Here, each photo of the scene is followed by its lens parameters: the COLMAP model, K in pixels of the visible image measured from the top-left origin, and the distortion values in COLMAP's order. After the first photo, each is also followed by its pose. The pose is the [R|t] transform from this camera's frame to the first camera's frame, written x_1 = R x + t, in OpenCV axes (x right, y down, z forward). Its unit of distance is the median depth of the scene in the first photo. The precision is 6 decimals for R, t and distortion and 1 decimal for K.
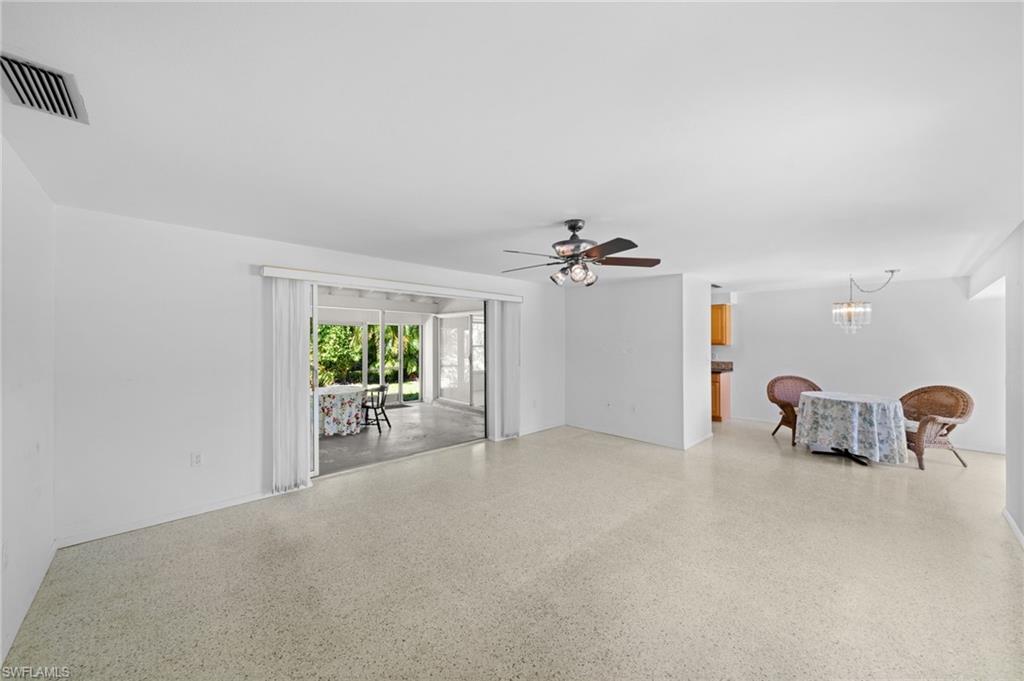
lens RADIAL K [[391.3, 0, 516.4], [0, 391.3, 343.9], [0, 0, 1]] dist [-0.000168, -0.000029]
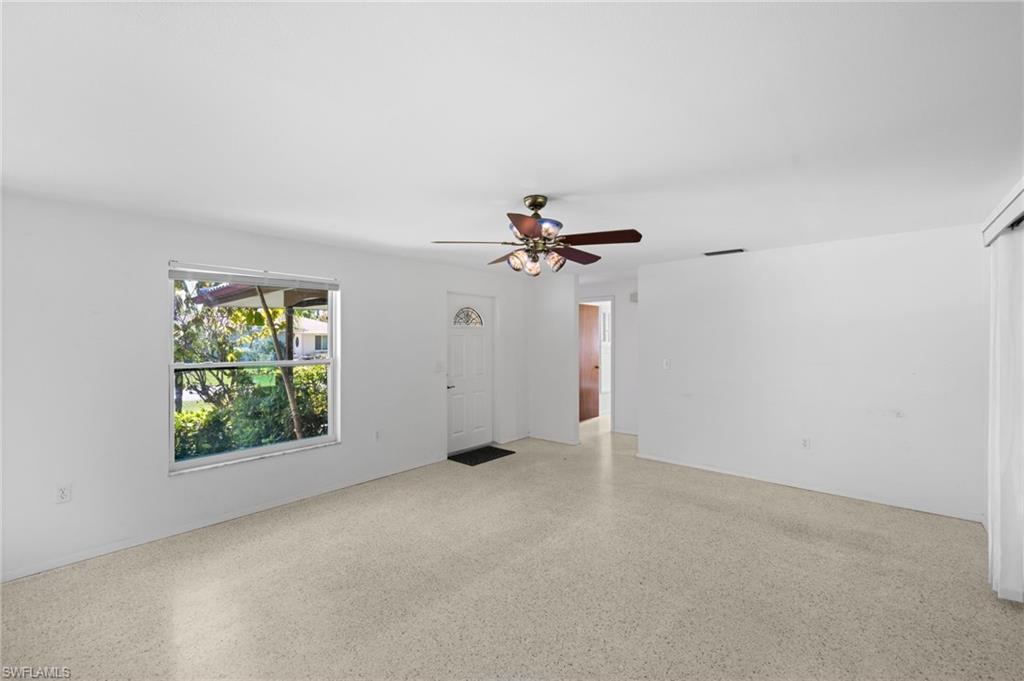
lens RADIAL K [[401.1, 0, 512.0], [0, 401.1, 340.5], [0, 0, 1]] dist [0.000568, 0.000009]
pose [[-0.997031, -0.008123, -0.076569, 0.180647], [-0.008550, 0.999950, 0.005255, -0.011307], [0.076523, 0.005894, -0.997050, 1.216206]]
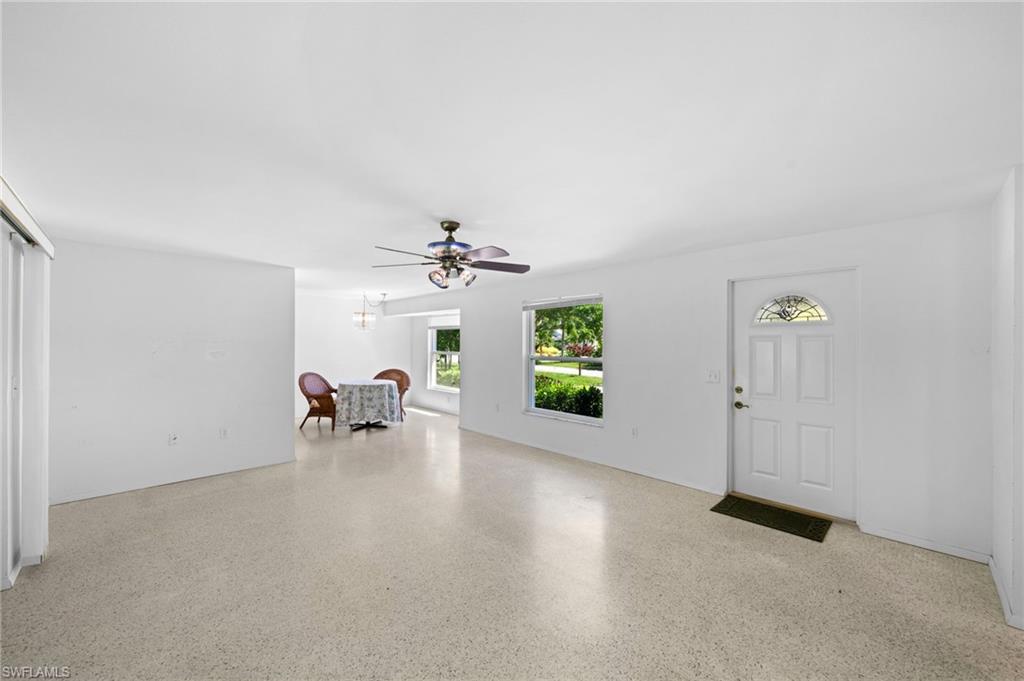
lens RADIAL K [[391.3, 0, 516.4], [0, 391.3, 343.9], [0, 0, 1]] dist [-0.000168, -0.000029]
pose [[-0.026520, -0.009536, 0.999603, -0.559545], [0.002971, 0.999949, 0.009618, -0.010935], [-0.999644, 0.003225, -0.026490, 0.555348]]
